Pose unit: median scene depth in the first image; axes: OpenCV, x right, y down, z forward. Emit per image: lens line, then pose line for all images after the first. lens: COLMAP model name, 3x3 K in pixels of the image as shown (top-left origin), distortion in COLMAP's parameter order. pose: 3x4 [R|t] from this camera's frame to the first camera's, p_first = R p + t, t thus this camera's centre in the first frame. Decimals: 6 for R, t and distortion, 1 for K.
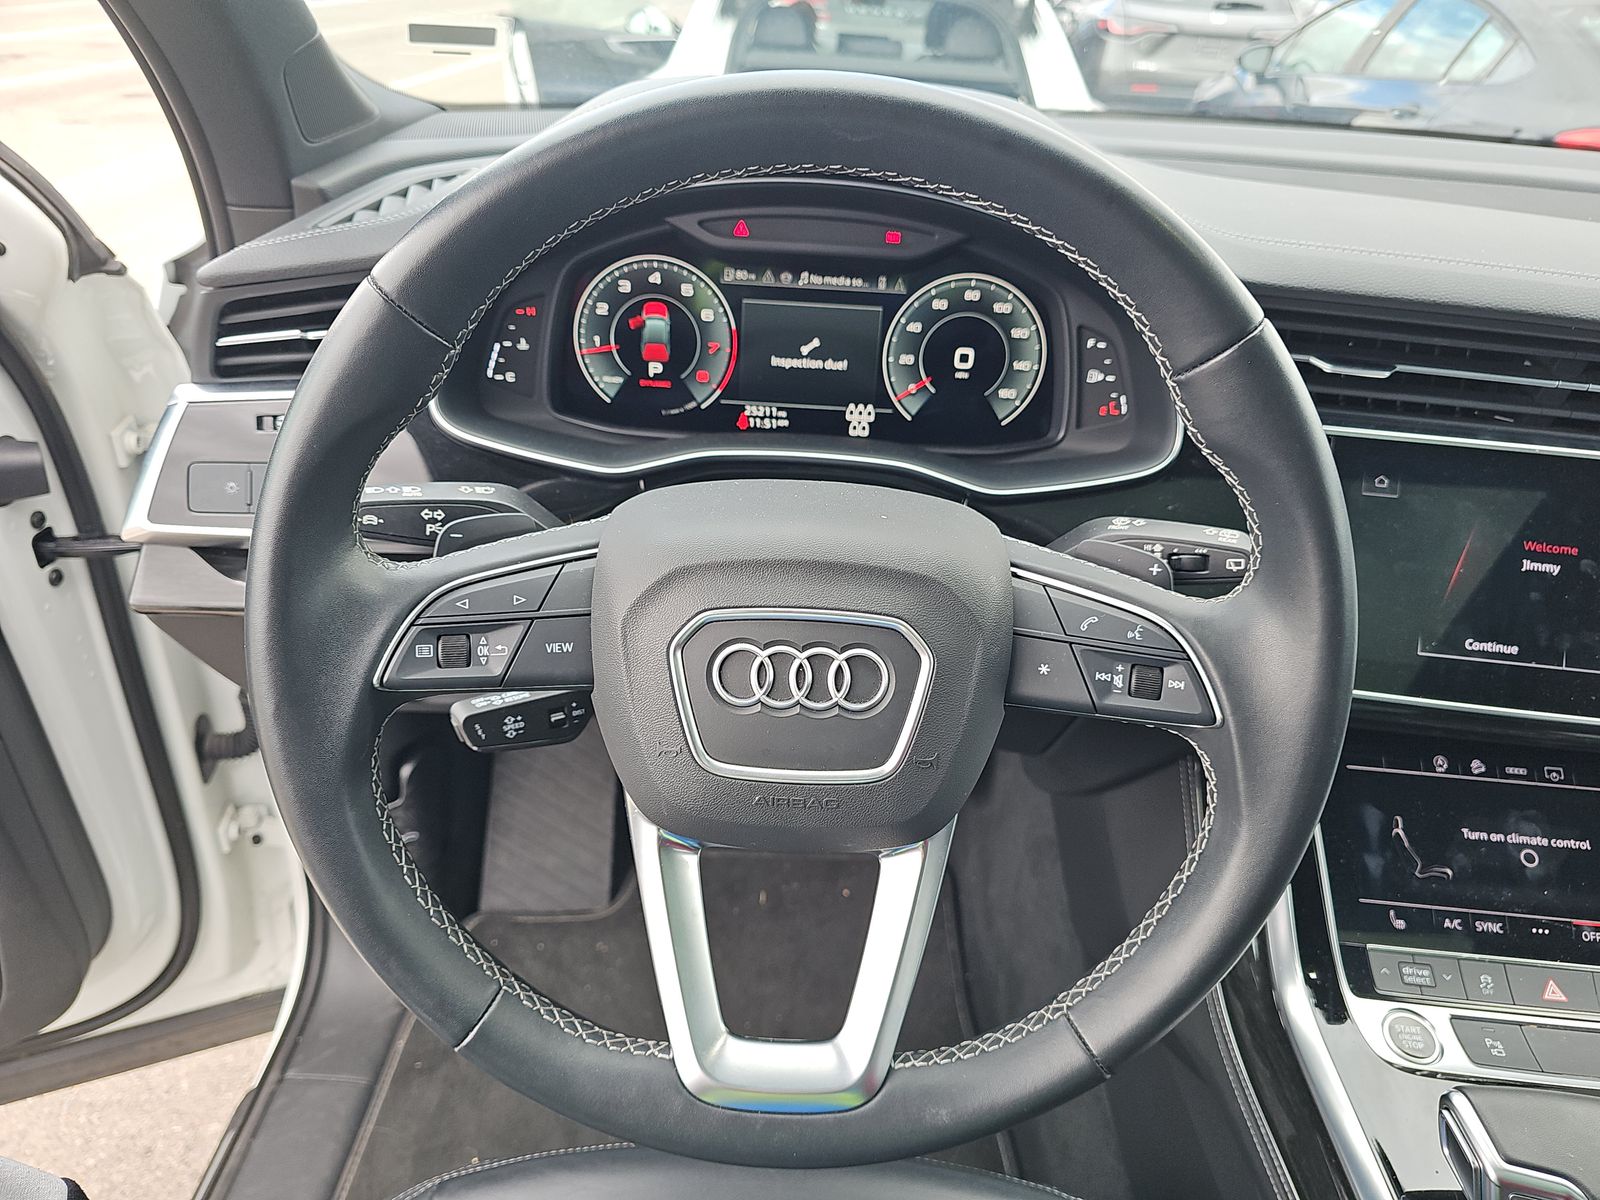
lens RADIAL K [[1105.8, 0, 774.7], [0, 1105.8, 637.7], [0, 0, 1]] dist [0.008642, -0.002002]
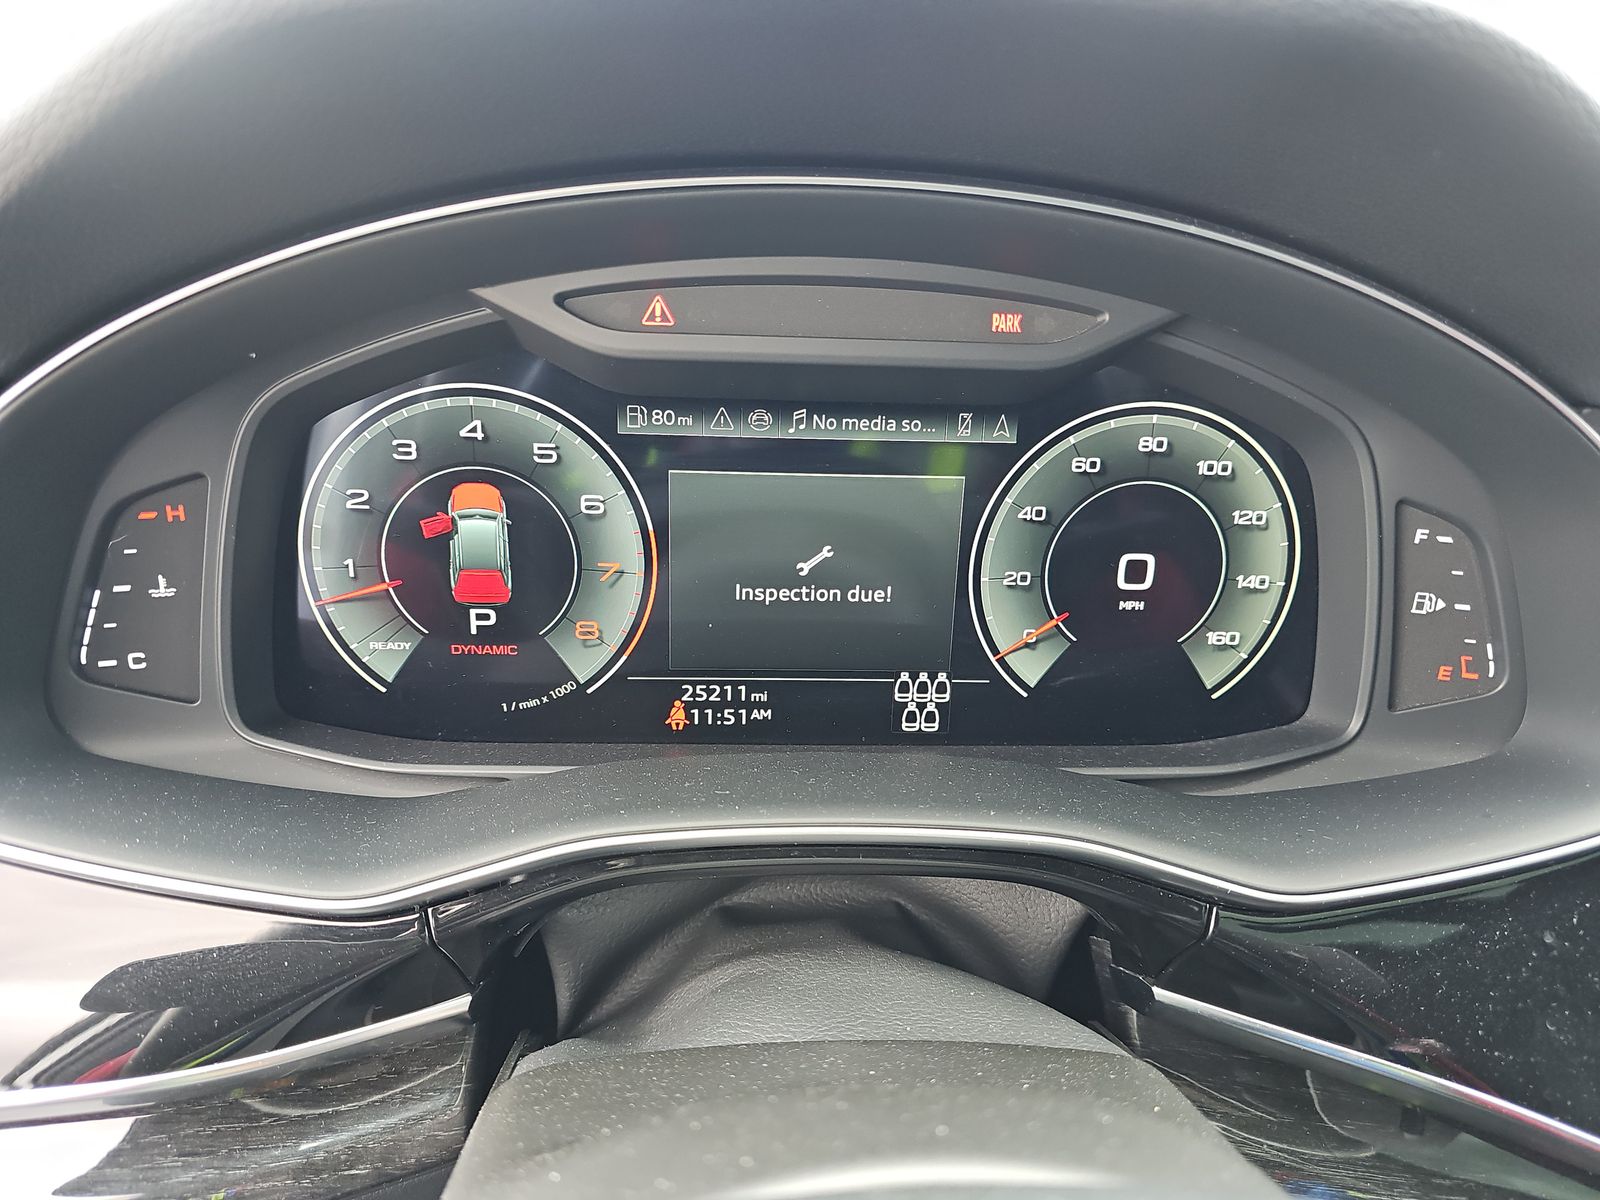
lens RADIAL K [[1075.4, 0, 800.0], [0, 1075.4, 600.0], [0, 0, 1]] dist [-0.030675, -0.000825]
pose [[0.995294, -0.044103, 0.086286, -0.014729], [0.058011, 0.984421, -0.165983, -0.174669], [-0.077621, 0.170208, 0.982346, 0.566628]]
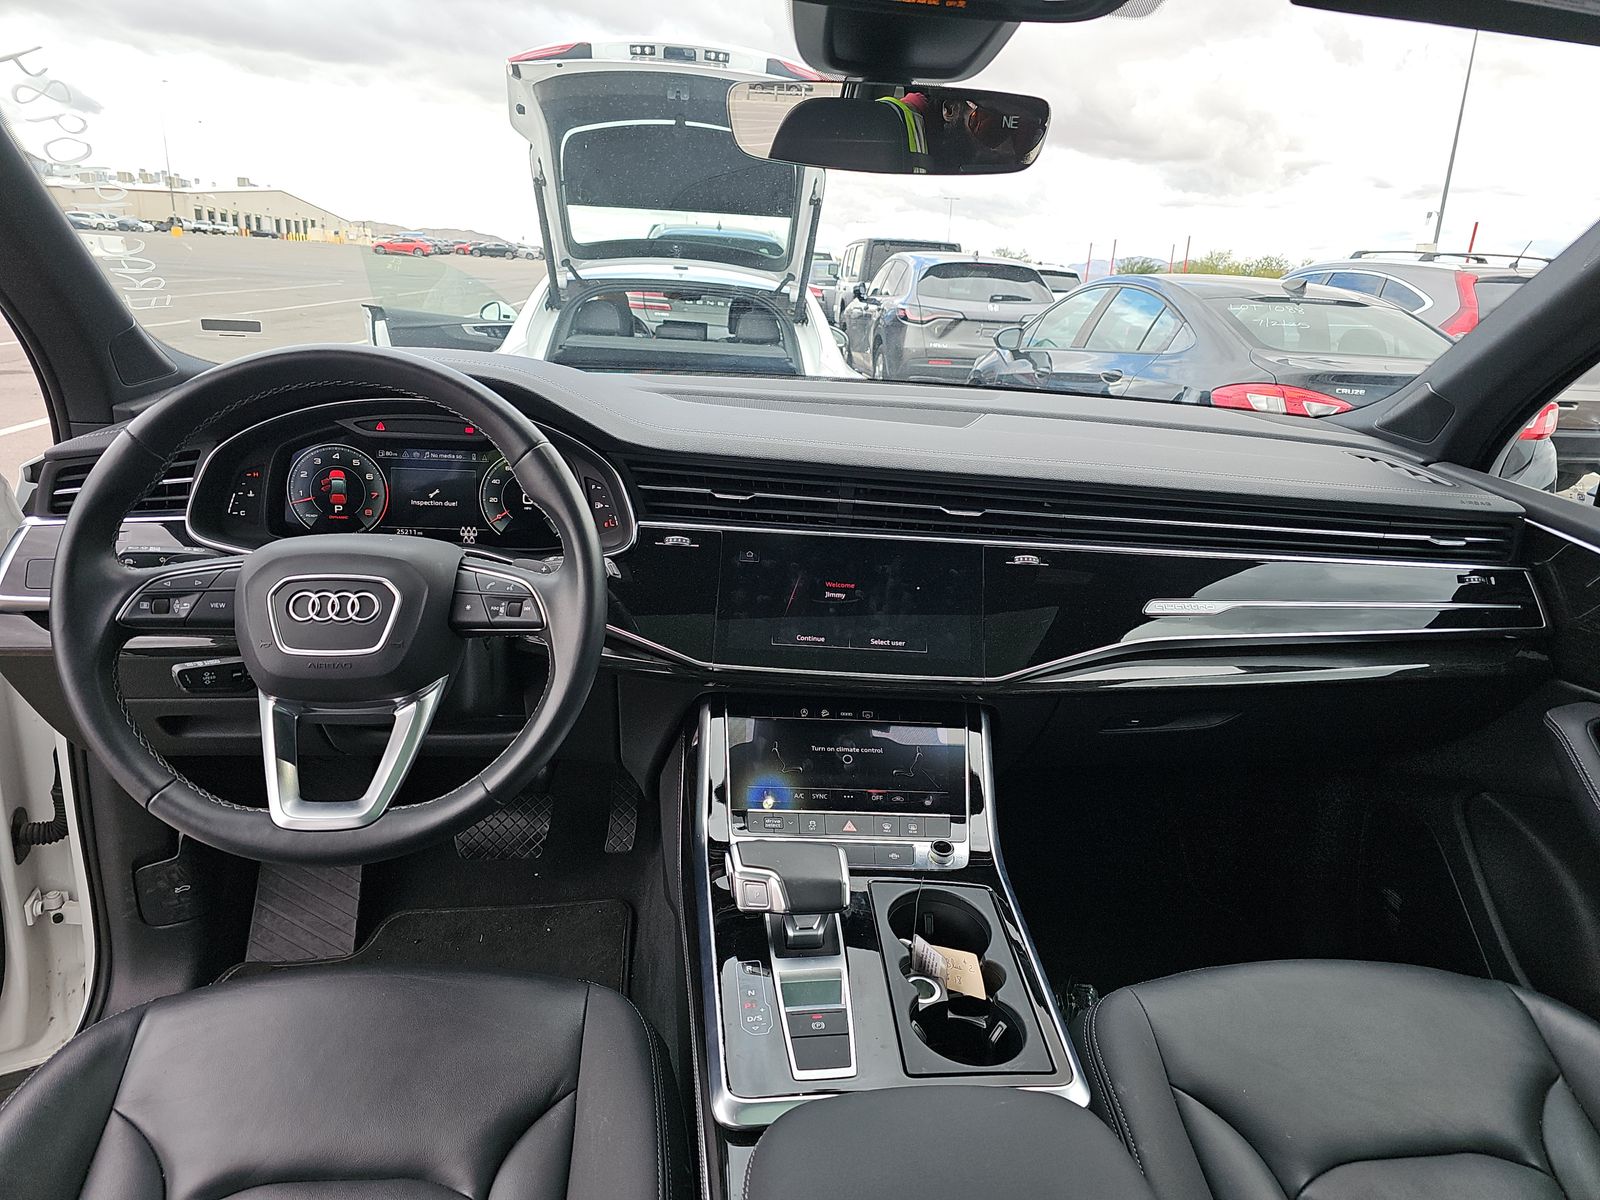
lens RADIAL K [[1082.9, 0, 800.0], [0, 1082.9, 600.0], [0, 0, 1]] dist [0.055027, -0.082083]
pose [[0.990134, -0.034289, 0.135866, 0.362812], [0.066288, 0.968862, -0.238562, 0.337927], [-0.123455, 0.245214, 0.961576, -0.649280]]
